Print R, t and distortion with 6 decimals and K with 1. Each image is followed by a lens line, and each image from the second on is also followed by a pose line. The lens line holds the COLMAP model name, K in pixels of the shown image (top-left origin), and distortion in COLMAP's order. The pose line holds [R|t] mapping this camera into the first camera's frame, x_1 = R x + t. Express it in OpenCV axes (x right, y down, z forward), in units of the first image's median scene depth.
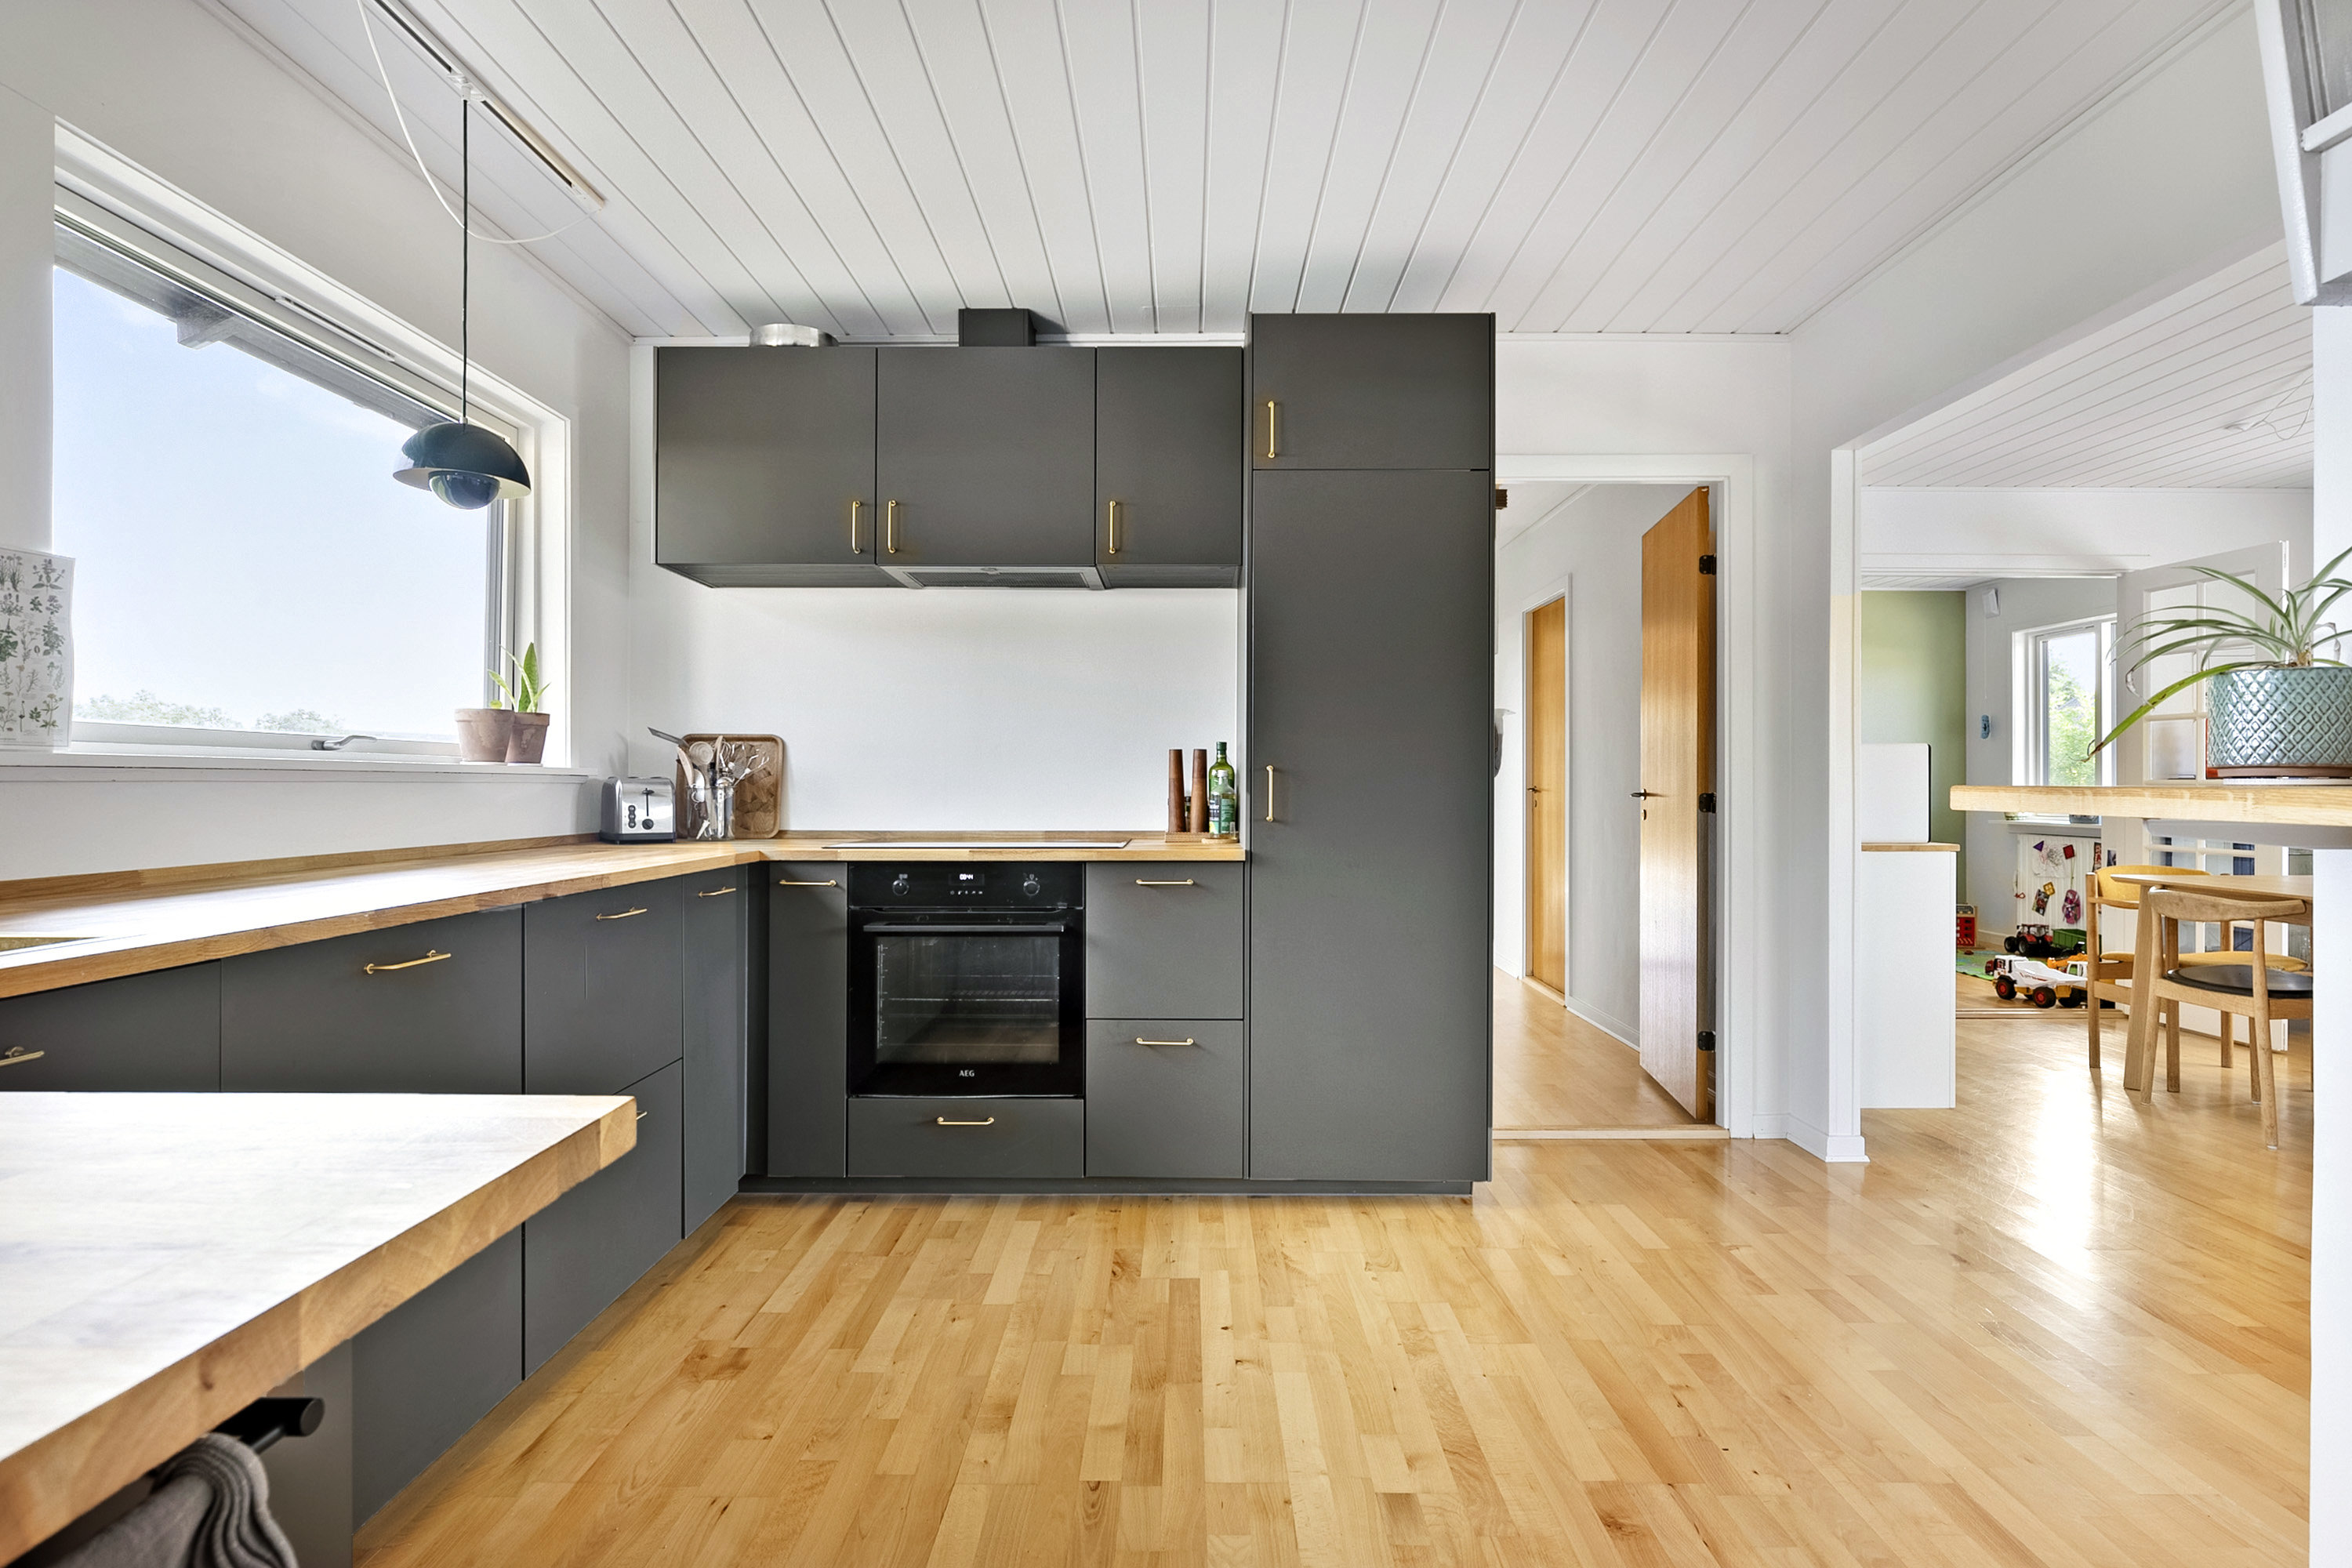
lens RADIAL K [[1206.7, 0, 1184.5], [0, 1206.7, 786.7], [0, 0, 1]] dist [0.006651, 0.000621]
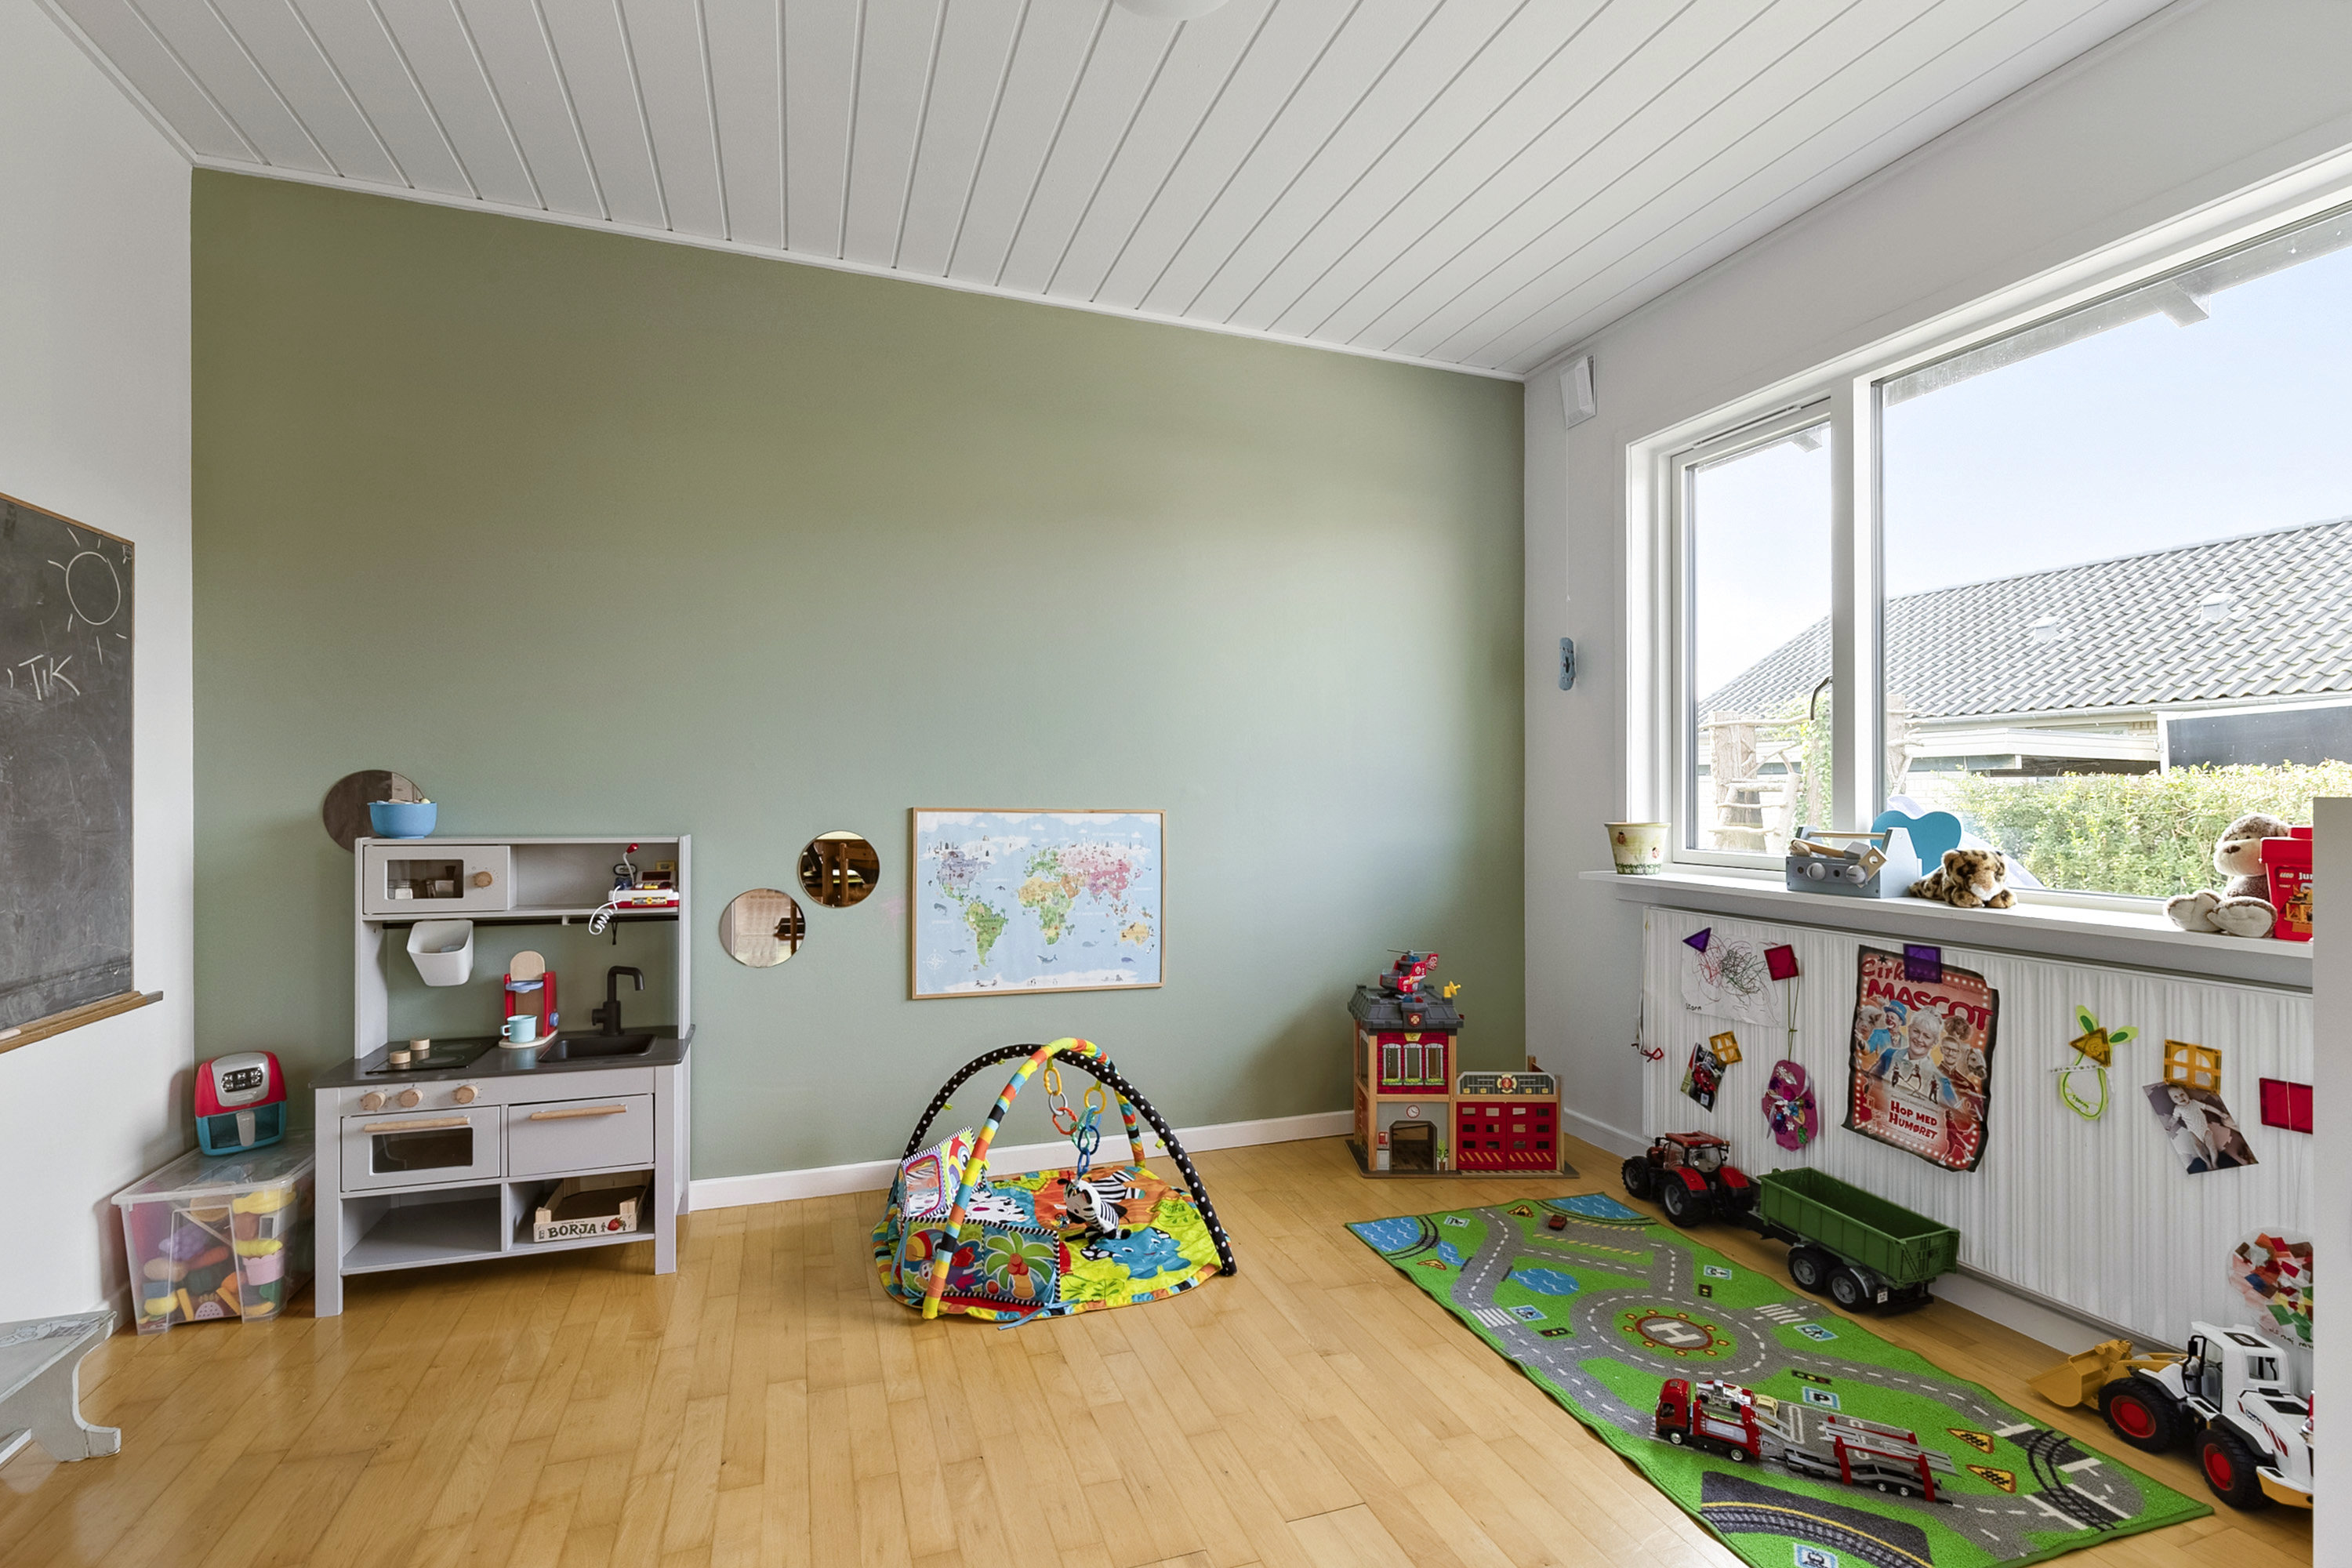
lens RADIAL K [[1076.0, 0, 1186.3], [0, 1076.0, 791.8], [0, 0, 1]] dist [0.011739, -0.002418]
pose [[0.941630, 0.004952, 0.336614, 0.418473], [-0.003396, 0.999981, -0.005212, 0.001066], [-0.336633, 0.003765, 0.941628, 0.714085]]
